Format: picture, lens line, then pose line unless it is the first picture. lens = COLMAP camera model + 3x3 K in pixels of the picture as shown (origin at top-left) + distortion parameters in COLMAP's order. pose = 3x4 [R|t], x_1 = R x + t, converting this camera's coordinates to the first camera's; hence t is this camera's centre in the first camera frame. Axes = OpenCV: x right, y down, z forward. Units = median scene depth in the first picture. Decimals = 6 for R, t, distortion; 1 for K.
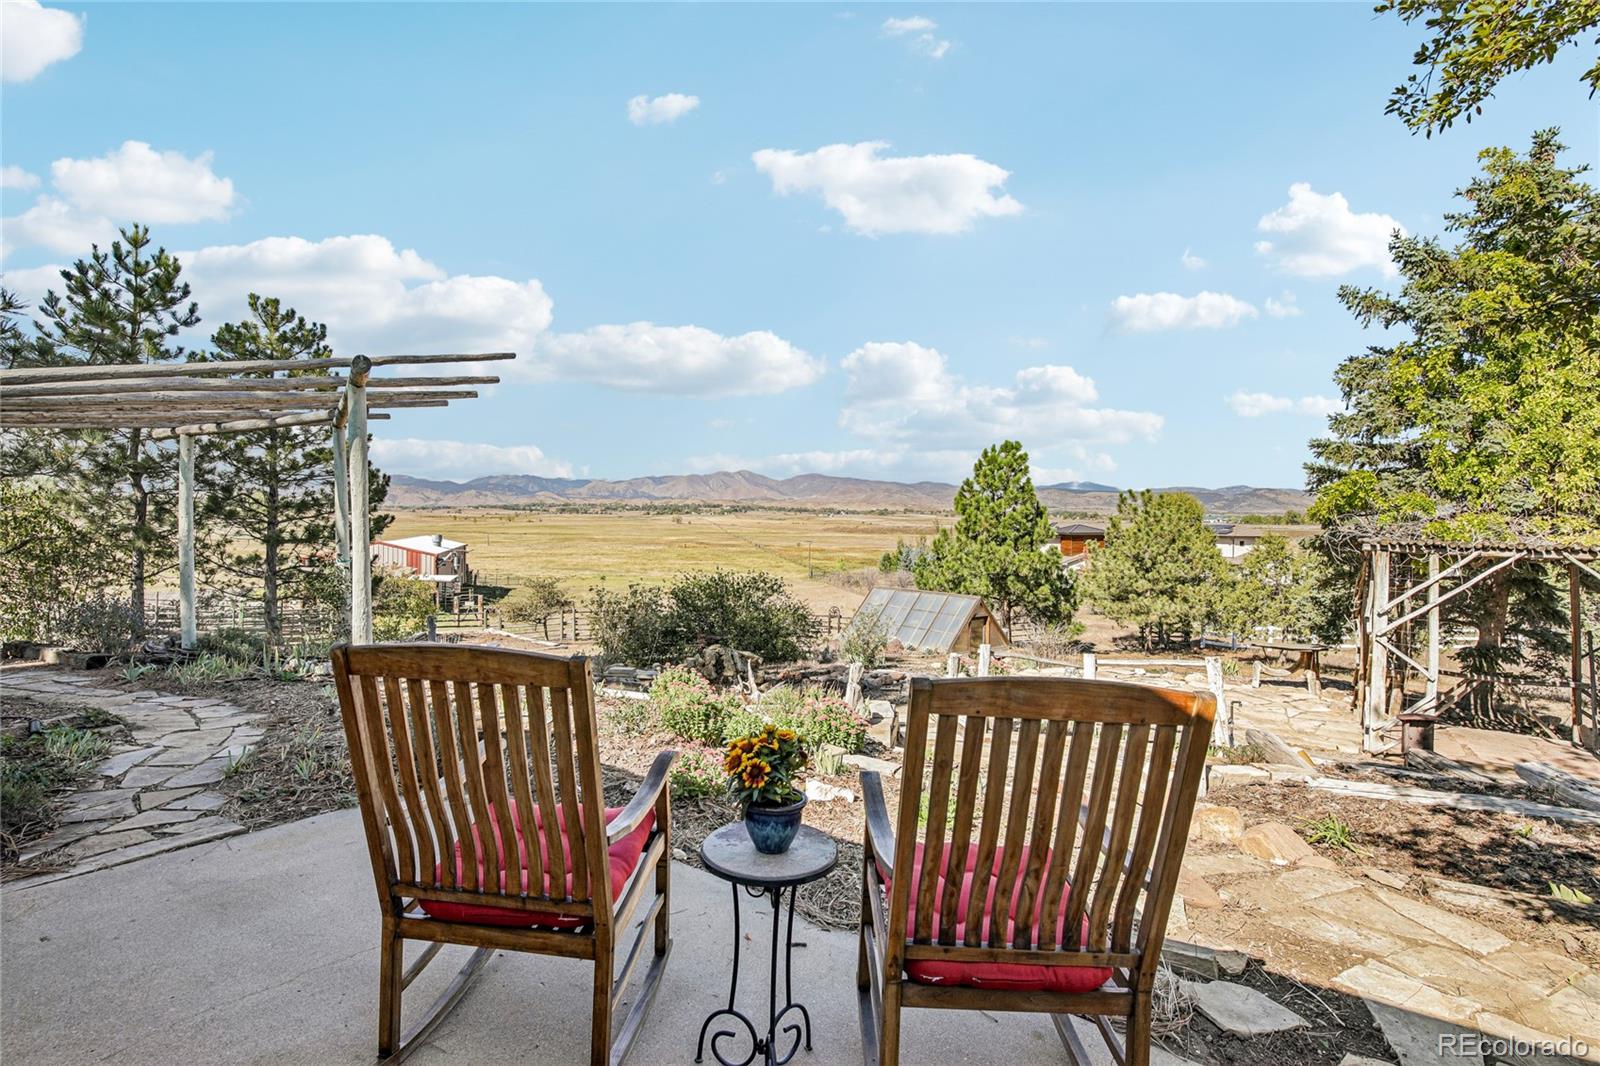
lens RADIAL K [[696.3, 0, 791.7], [0, 696.3, 531.7], [0, 0, 1]] dist [0.001799, -0.009596]
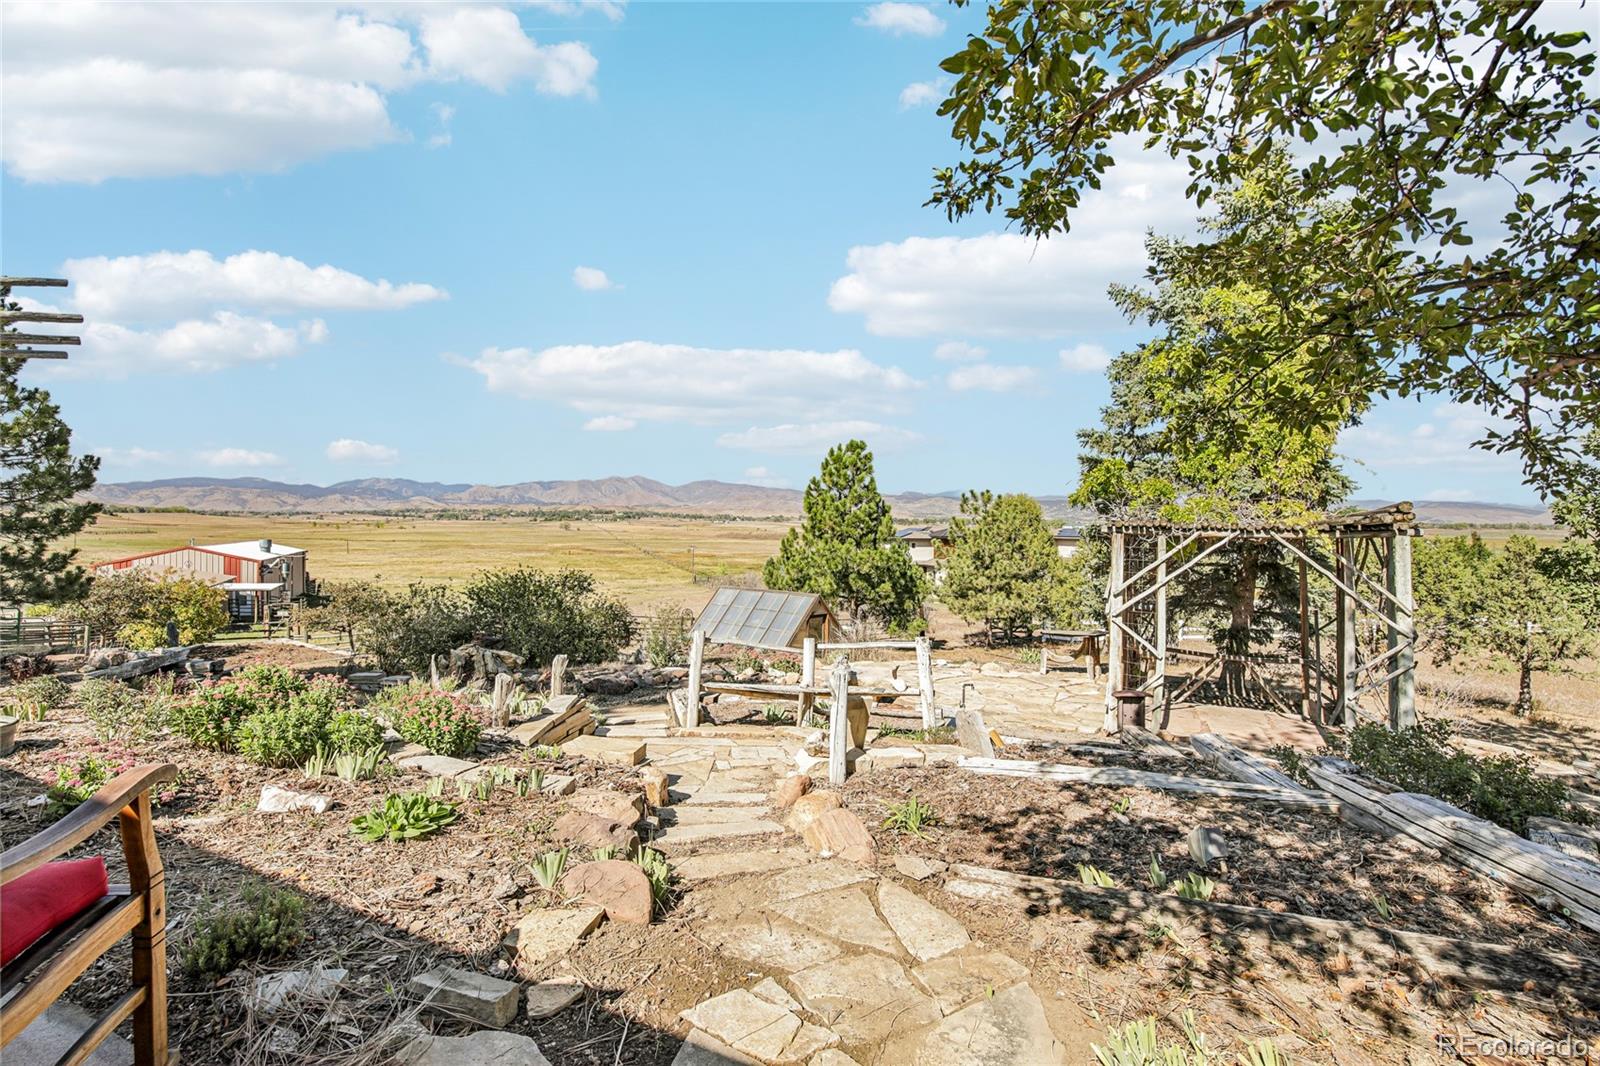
lens RADIAL K [[696.3, 0, 791.7], [0, 696.3, 531.7], [0, 0, 1]] dist [0.001799, -0.009596]
pose [[0.988960, -0.001458, 0.148176, 0.125494], [0.002872, 0.999952, -0.009328, 0.018998], [-0.148155, 0.009651, 0.988917, 0.034106]]
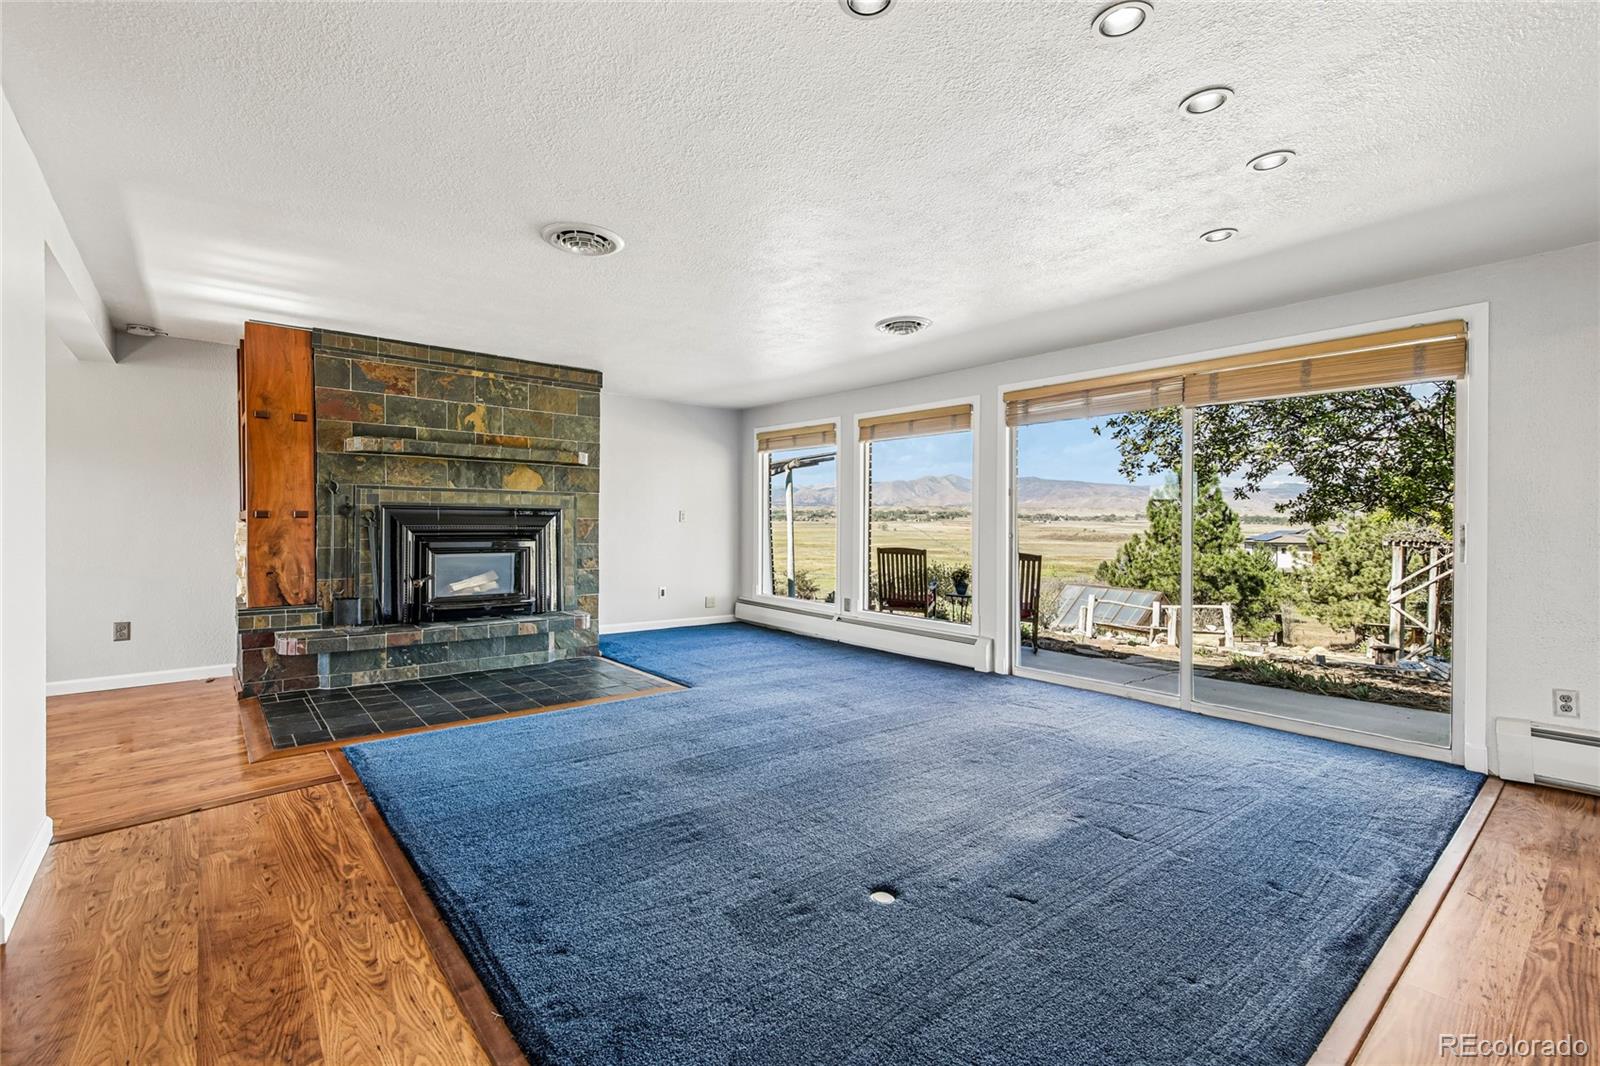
lens RADIAL K [[706.6, 0, 781.5], [0, 706.6, 533.0], [0, 0, 1]] dist [0.007855, 0.000401]
pose [[0.954085, 0.002076, -0.299527, 0.028849], [-0.004478, 0.999963, -0.007332, 0.009709], [0.299501, 0.008337, 0.954060, -0.465016]]
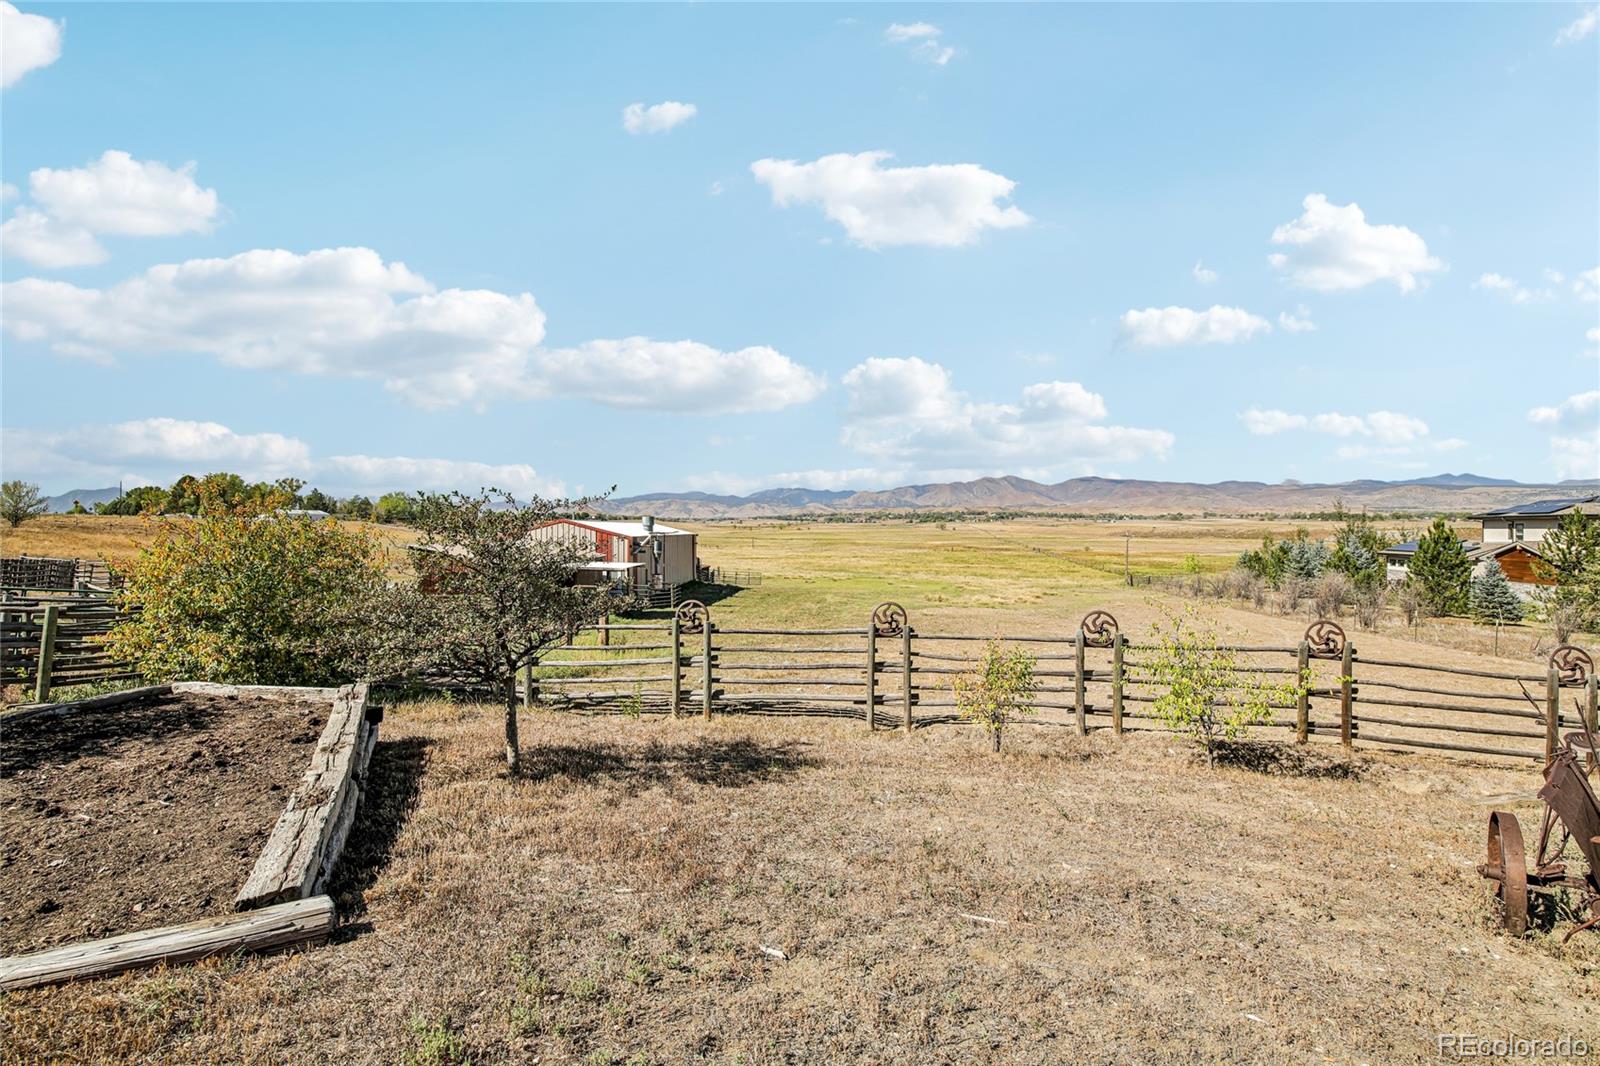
lens RADIAL K [[693.0, 0, 790.8], [0, 693.0, 531.9], [0, 0, 1]] dist [0.000832, -0.010455]
pose [[0.930339, -0.007837, -0.366617, -0.262545], [0.003312, 0.999910, -0.012968, 0.130029], [0.366686, 0.010851, 0.930281, 1.275528]]
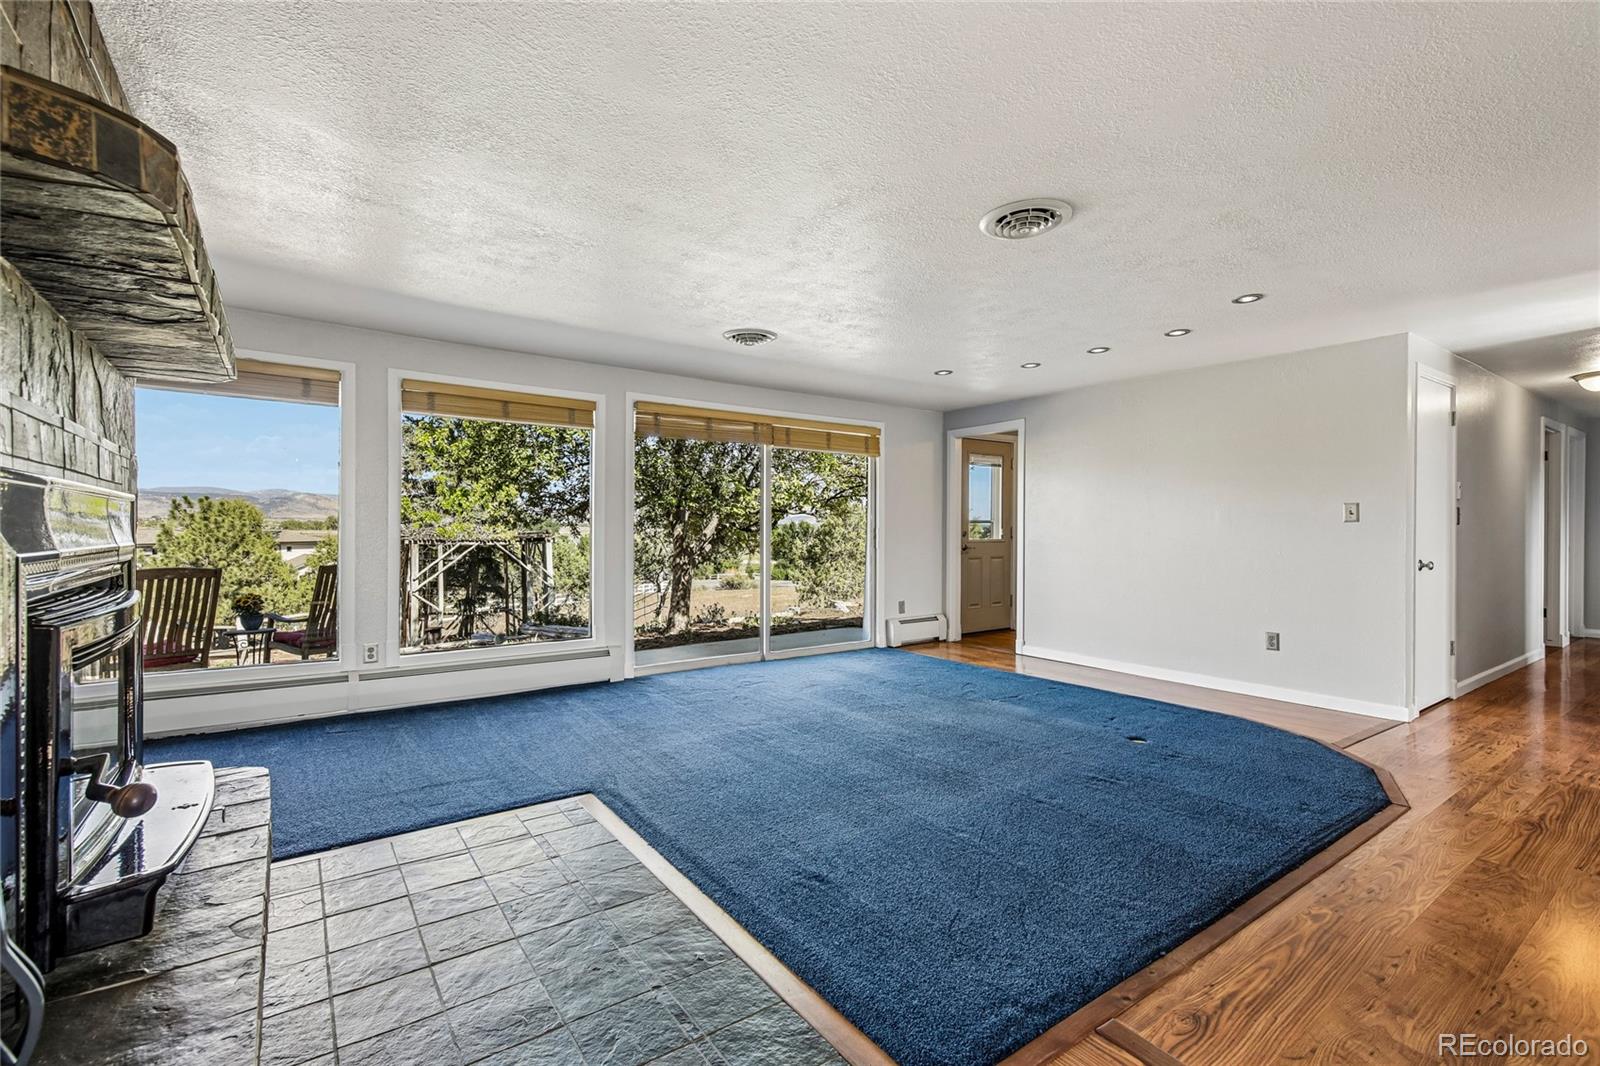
lens RADIAL K [[703.7, 0, 800.0], [0, 703.7, 533.0], [0, 0, 1]] dist [0.032010, -0.011457]
pose [[0.358041, -0.012642, 0.933620, -0.264607], [0.018203, 0.999813, 0.006557, 0.003183], [-0.933529, 0.014647, 0.358204, -0.307448]]
